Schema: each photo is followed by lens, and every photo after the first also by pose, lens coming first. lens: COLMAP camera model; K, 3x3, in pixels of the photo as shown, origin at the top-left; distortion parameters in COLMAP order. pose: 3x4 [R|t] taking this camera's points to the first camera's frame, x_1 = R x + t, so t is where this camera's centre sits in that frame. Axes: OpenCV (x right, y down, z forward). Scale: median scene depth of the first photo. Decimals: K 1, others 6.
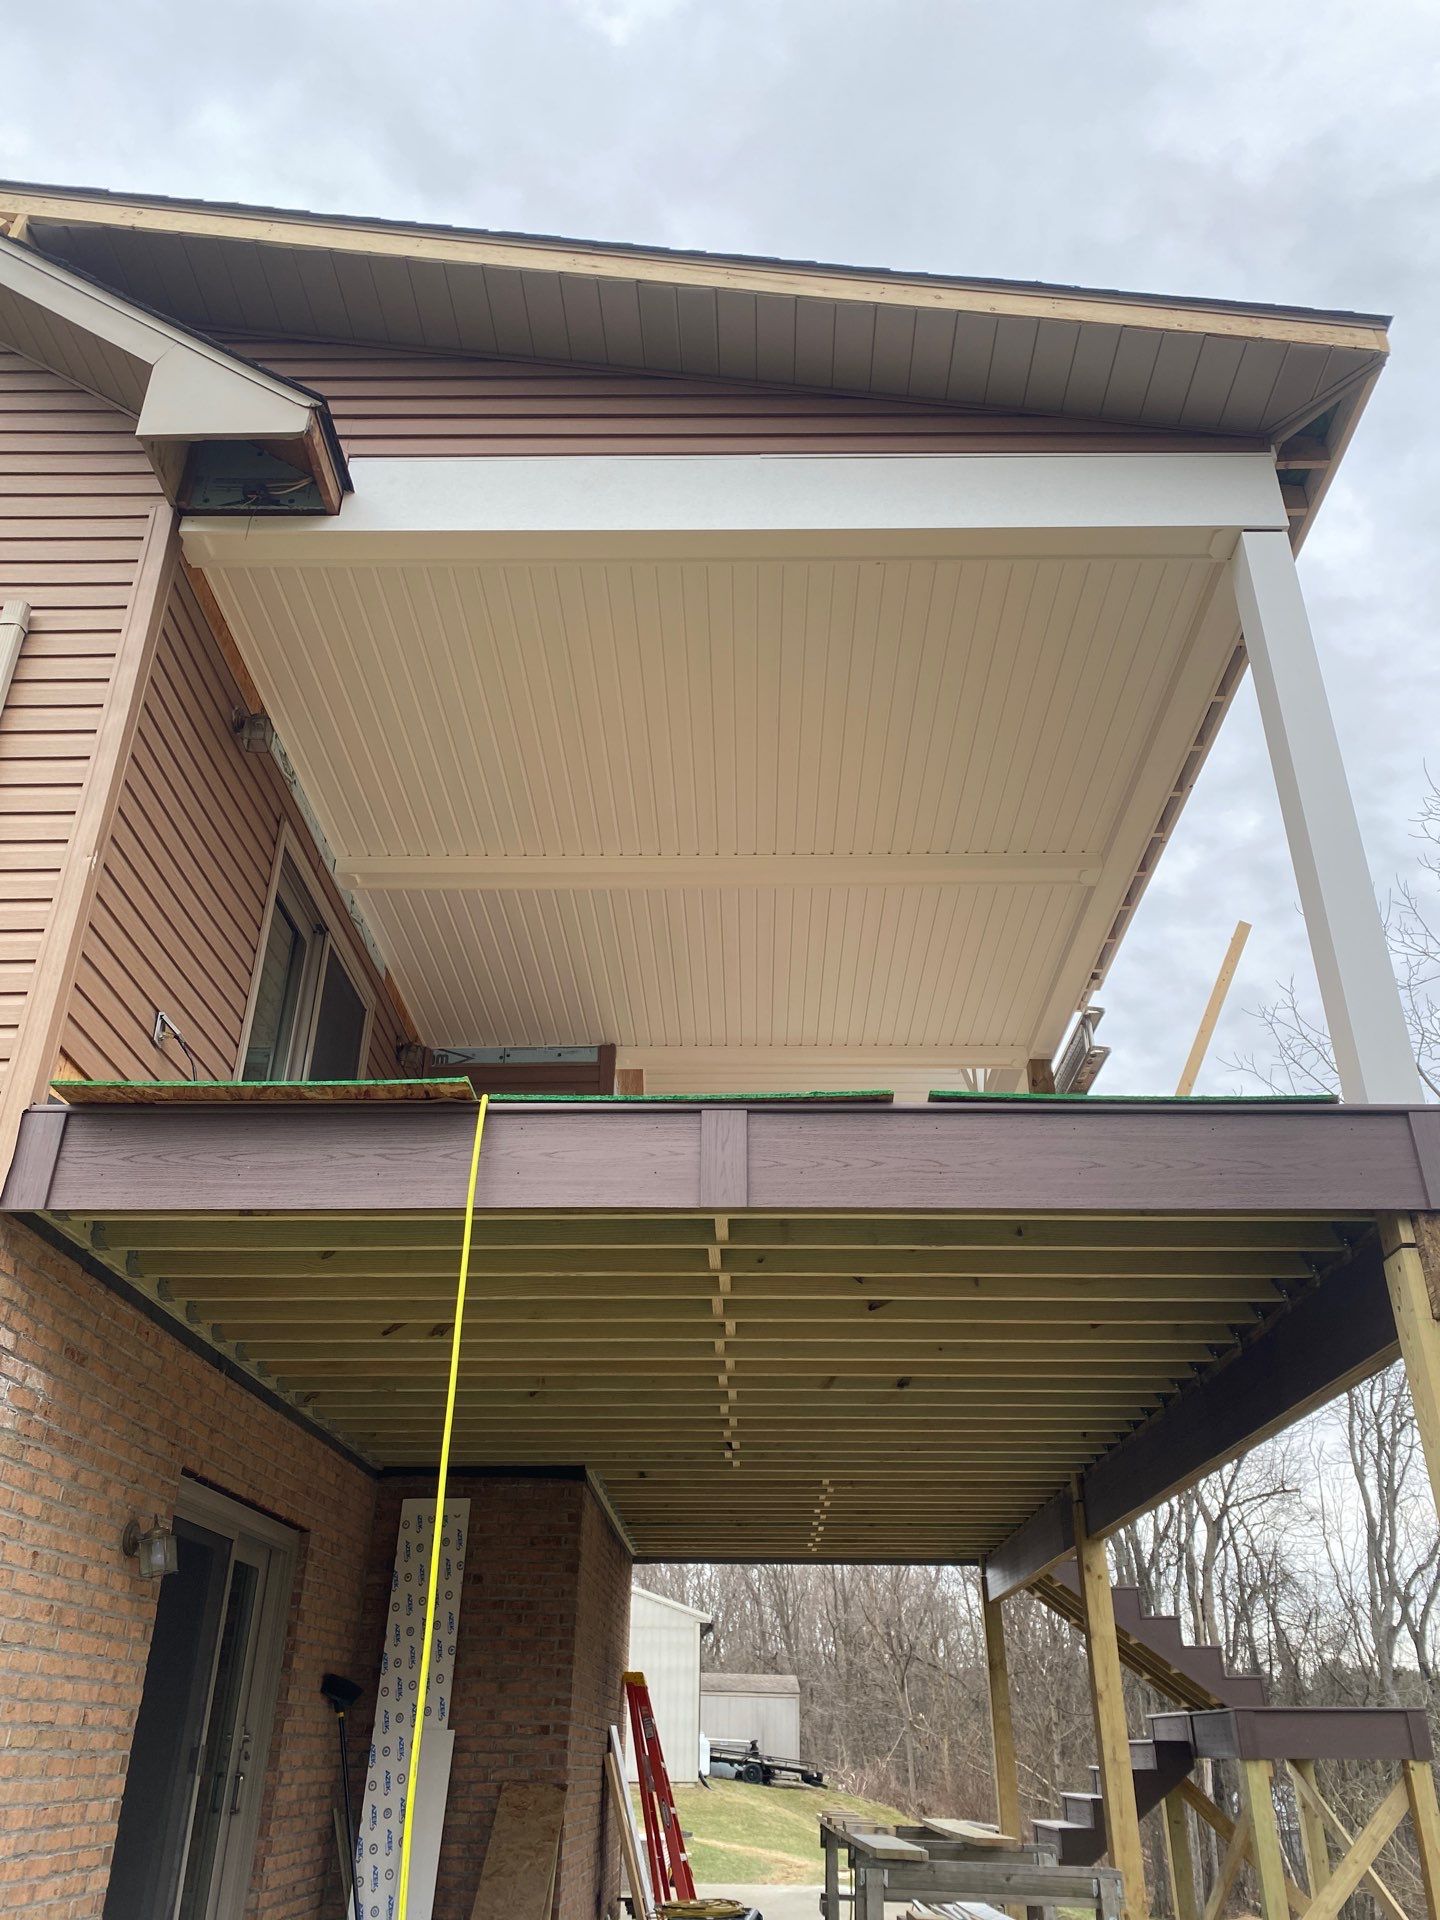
lens RADIAL K [[1466.6, 0, 732.0], [0, 1466.6, 952.8], [0, 0, 1]] dist [0.011720, -0.008275]
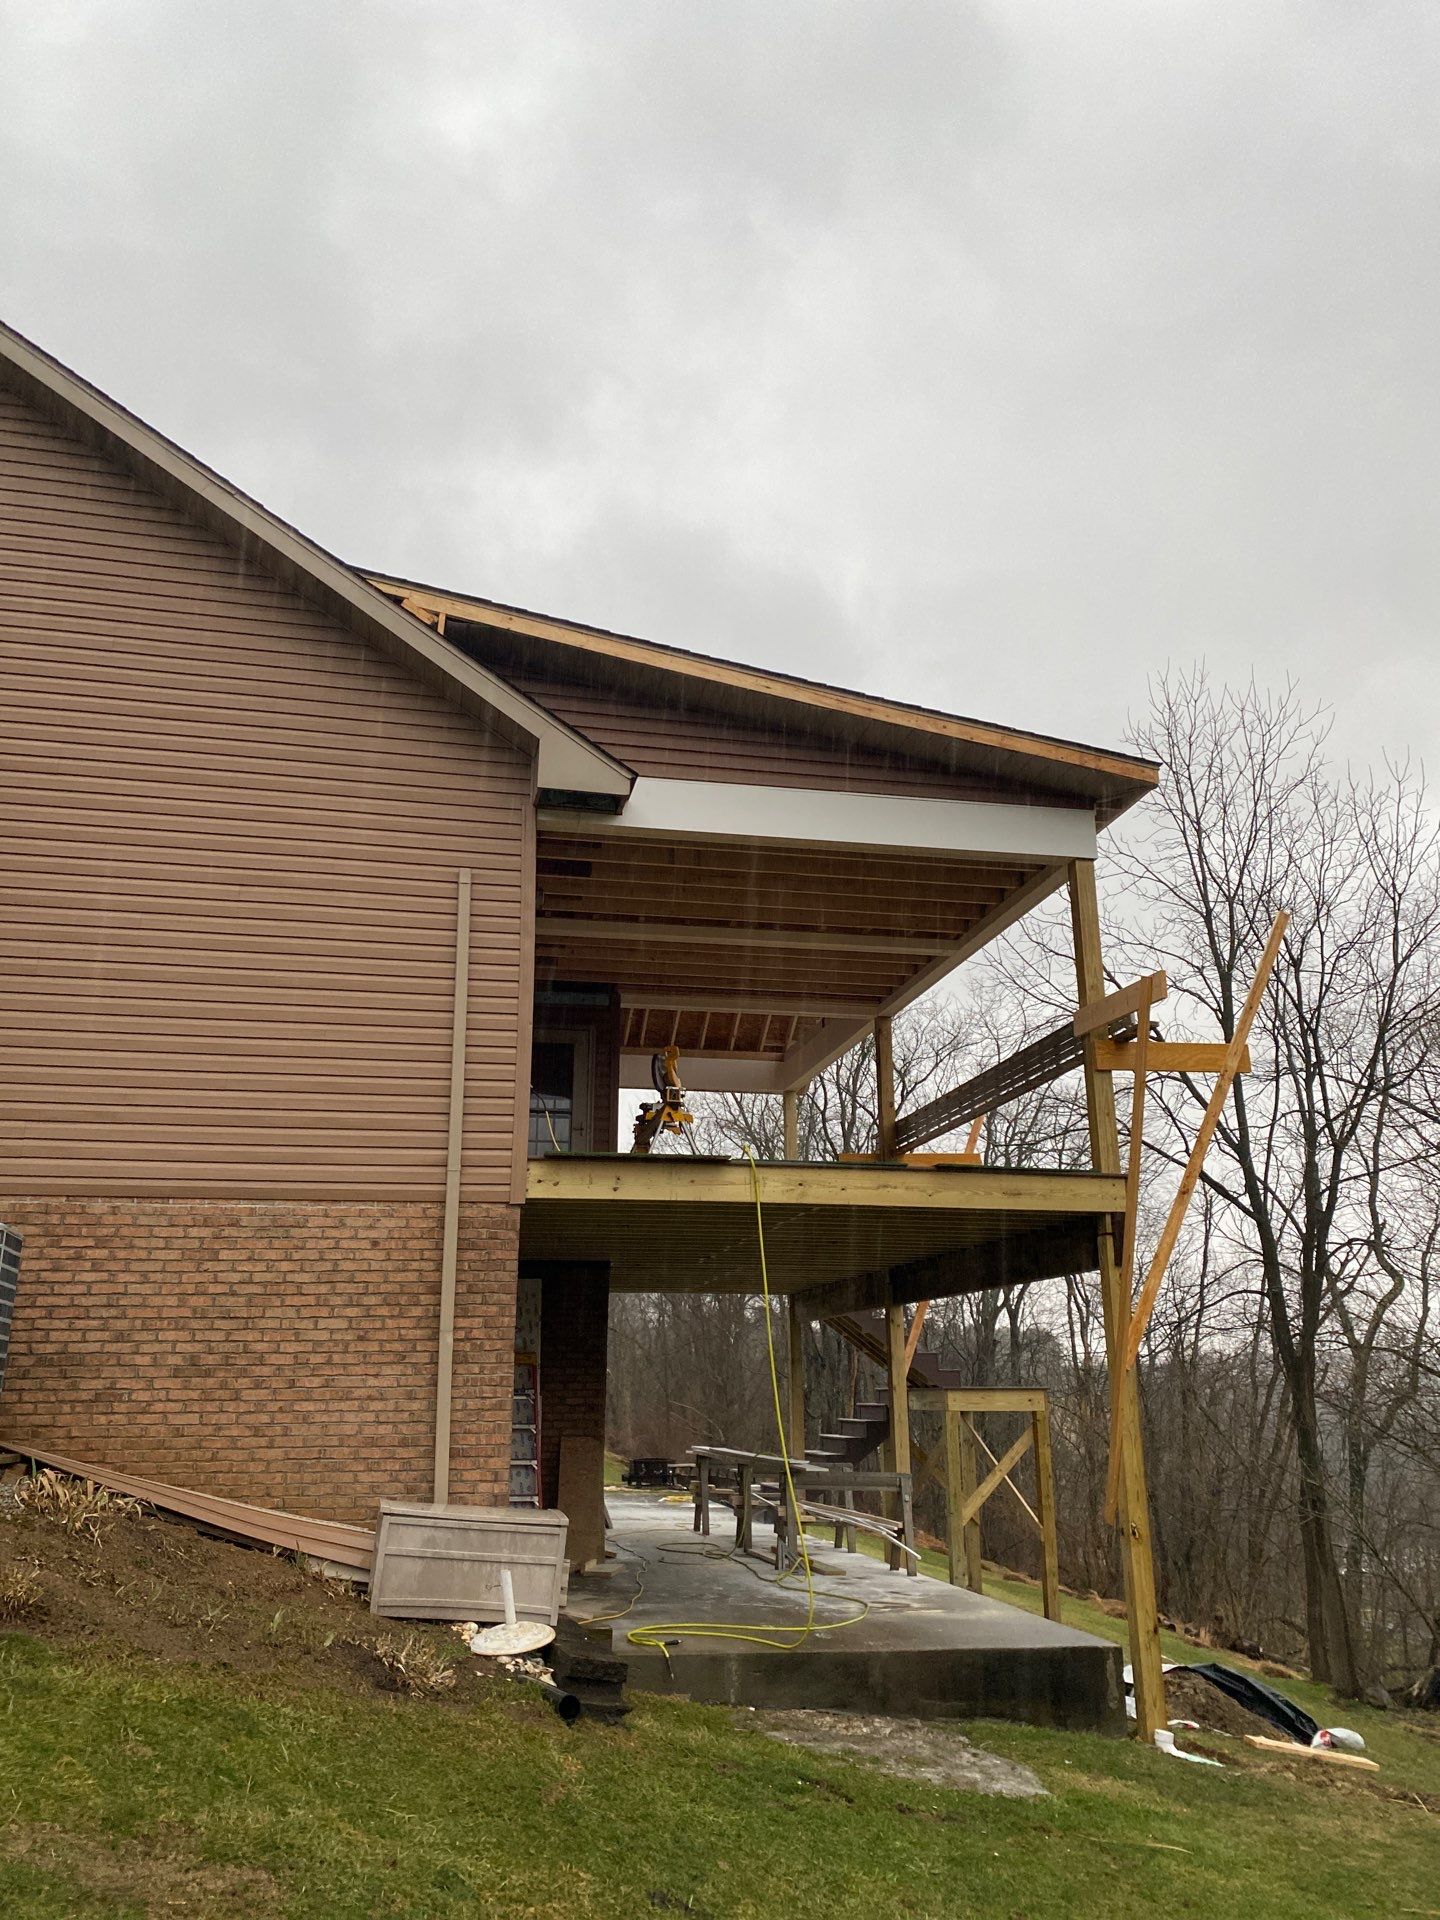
lens RADIAL K [[1466.6, 0, 732.0], [0, 1466.6, 952.8], [0, 0, 1]] dist [0.011720, -0.008275]
pose [[0.976190, 0.056793, 0.209352, -0.360942], [-0.096929, 0.977612, 0.186763, -0.343752], [-0.194058, -0.202608, 0.959839, -0.597259]]
